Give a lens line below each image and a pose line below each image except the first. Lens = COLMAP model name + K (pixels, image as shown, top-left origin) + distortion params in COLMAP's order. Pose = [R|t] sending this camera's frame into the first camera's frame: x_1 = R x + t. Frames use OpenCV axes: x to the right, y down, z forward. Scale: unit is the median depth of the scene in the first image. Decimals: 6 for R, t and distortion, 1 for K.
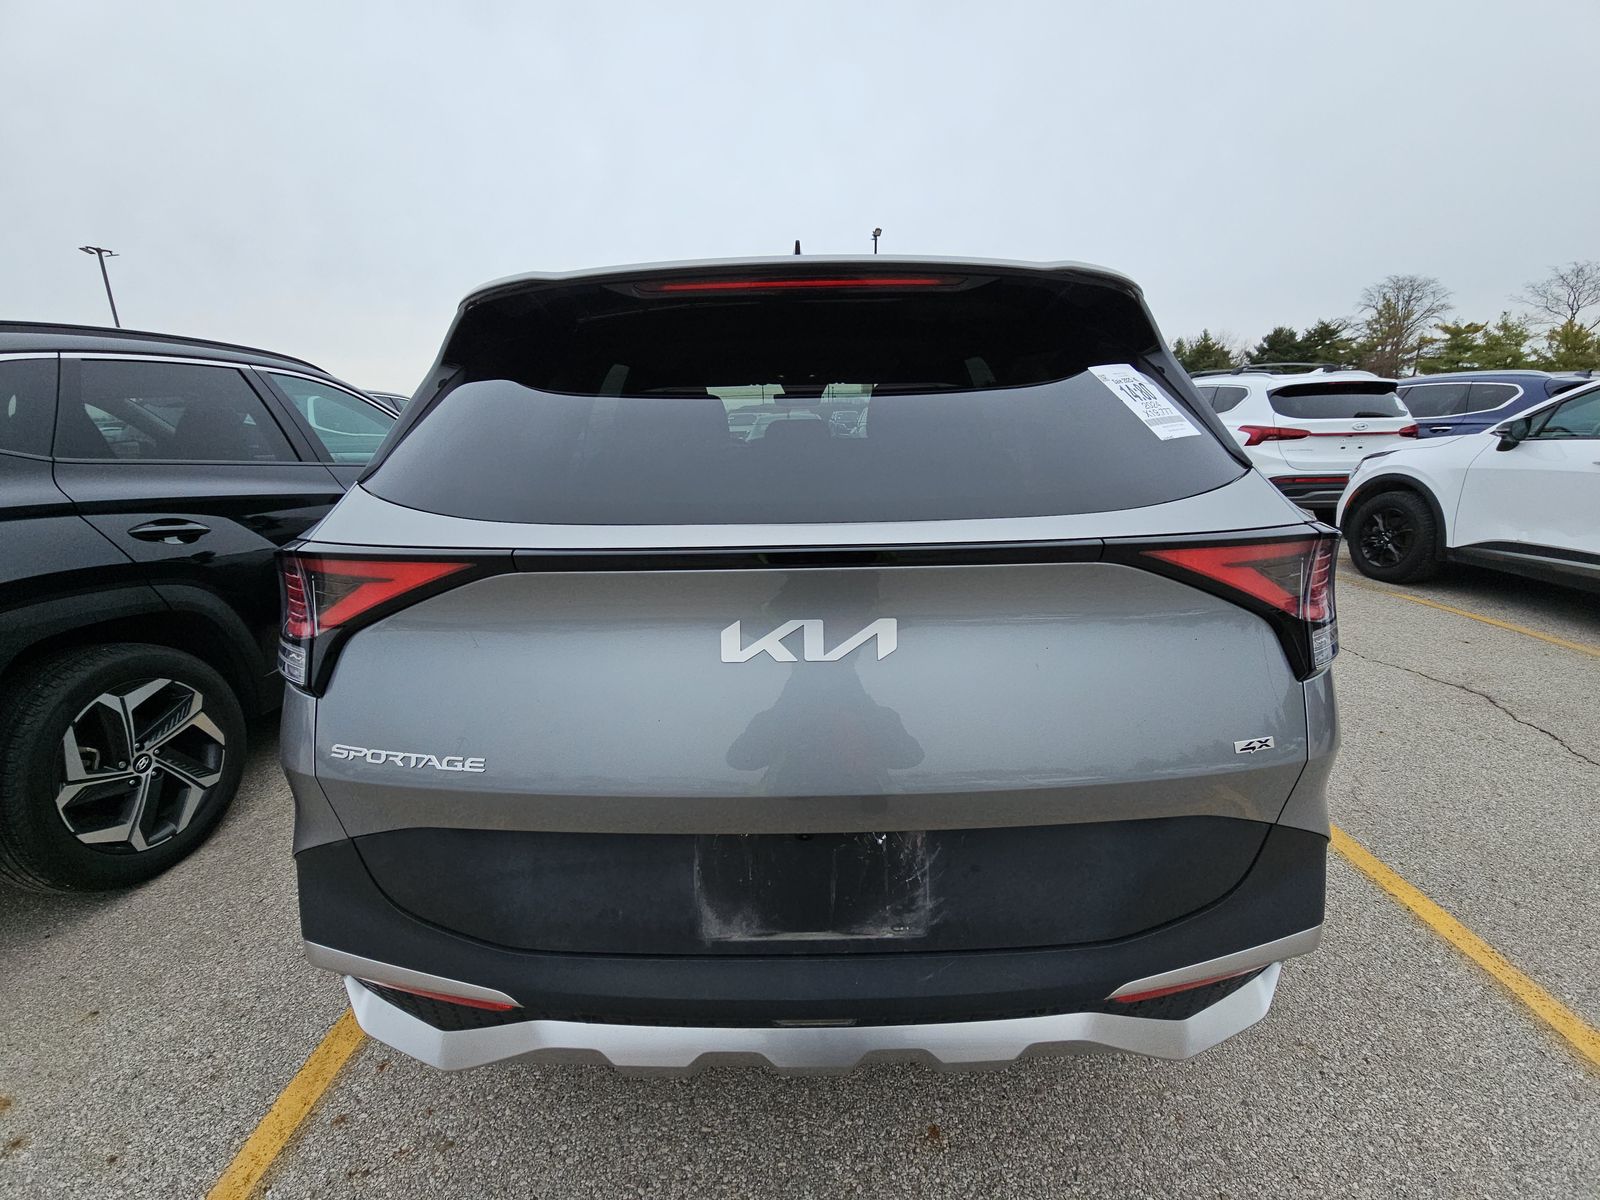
lens RADIAL K [[654.7, 0, 800.0], [0, 654.7, 600.0], [0, 0, 1]] dist [0.029354, -0.023749]
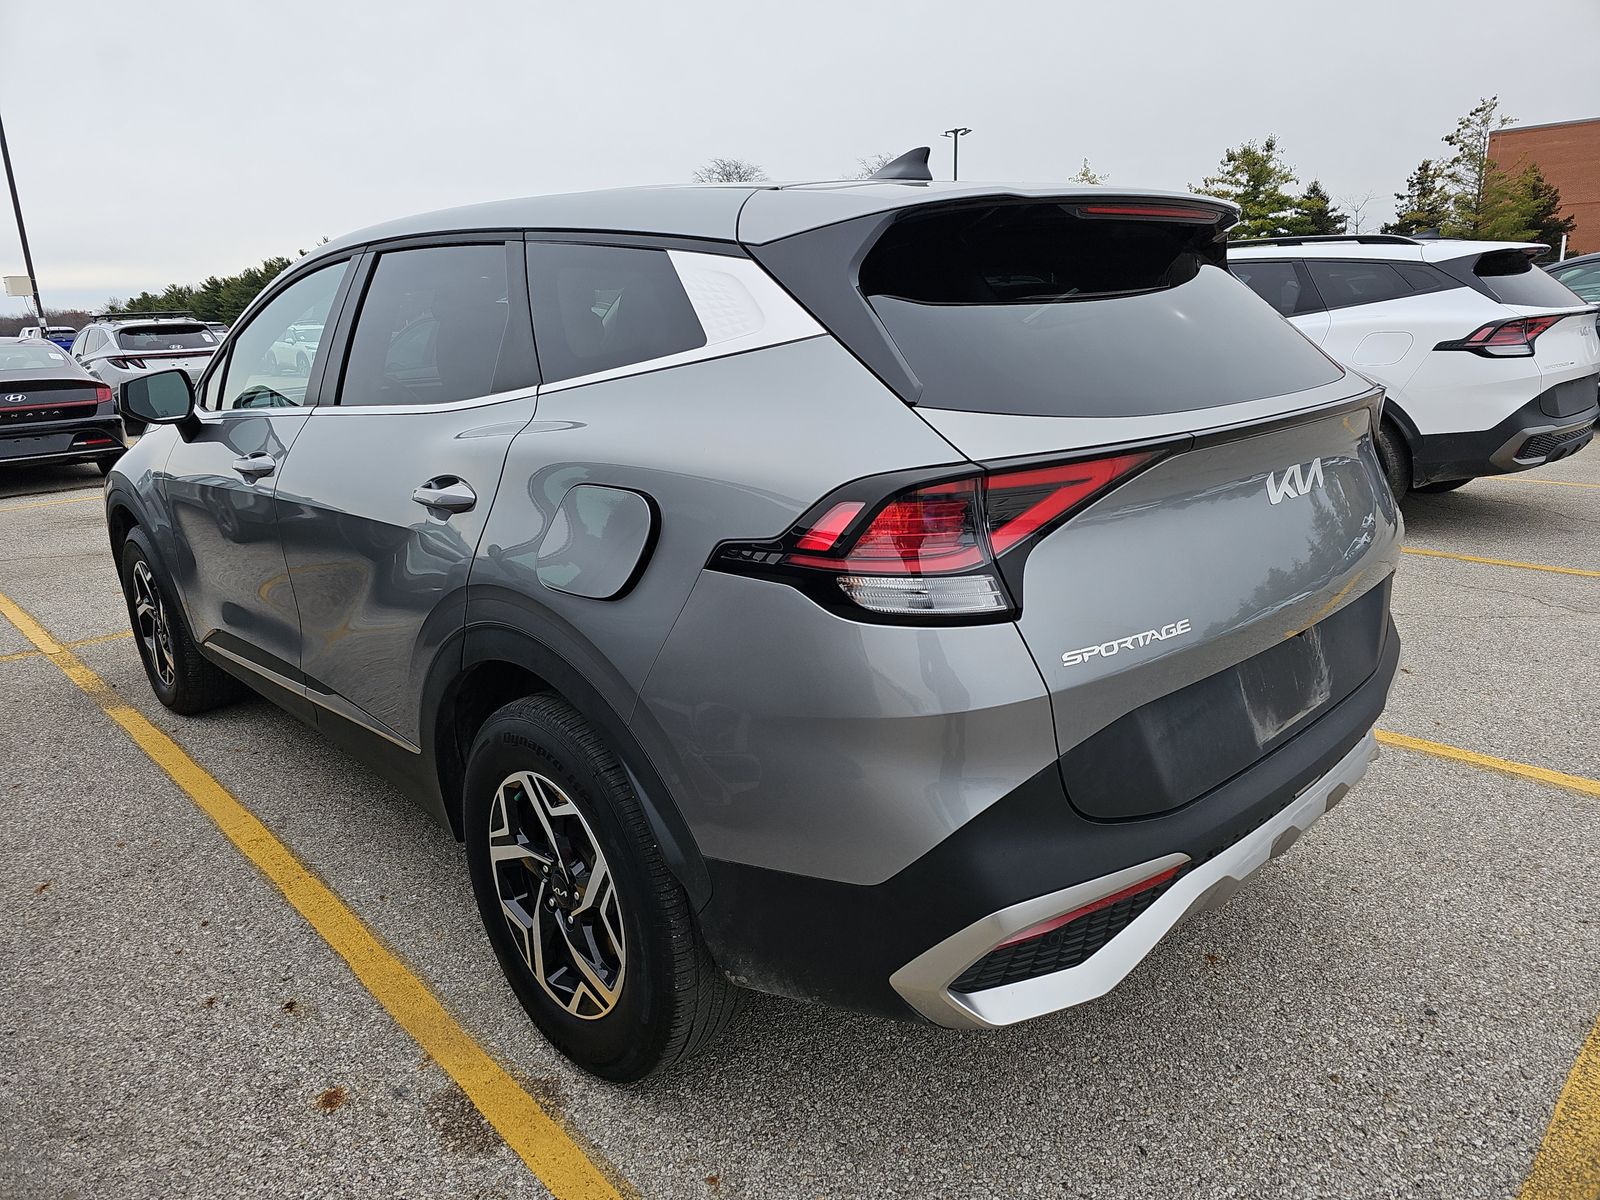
lens RADIAL K [[1086.9, 0, 781.4], [0, 1086.9, 589.7], [0, 0, 1]] dist [0.060695, -0.067797]
pose [[0.719437, -0.189513, 0.668203, -1.127458], [0.224051, 0.973949, 0.034998, -0.016452], [-0.657428, 0.124533, 0.743155, 0.023426]]
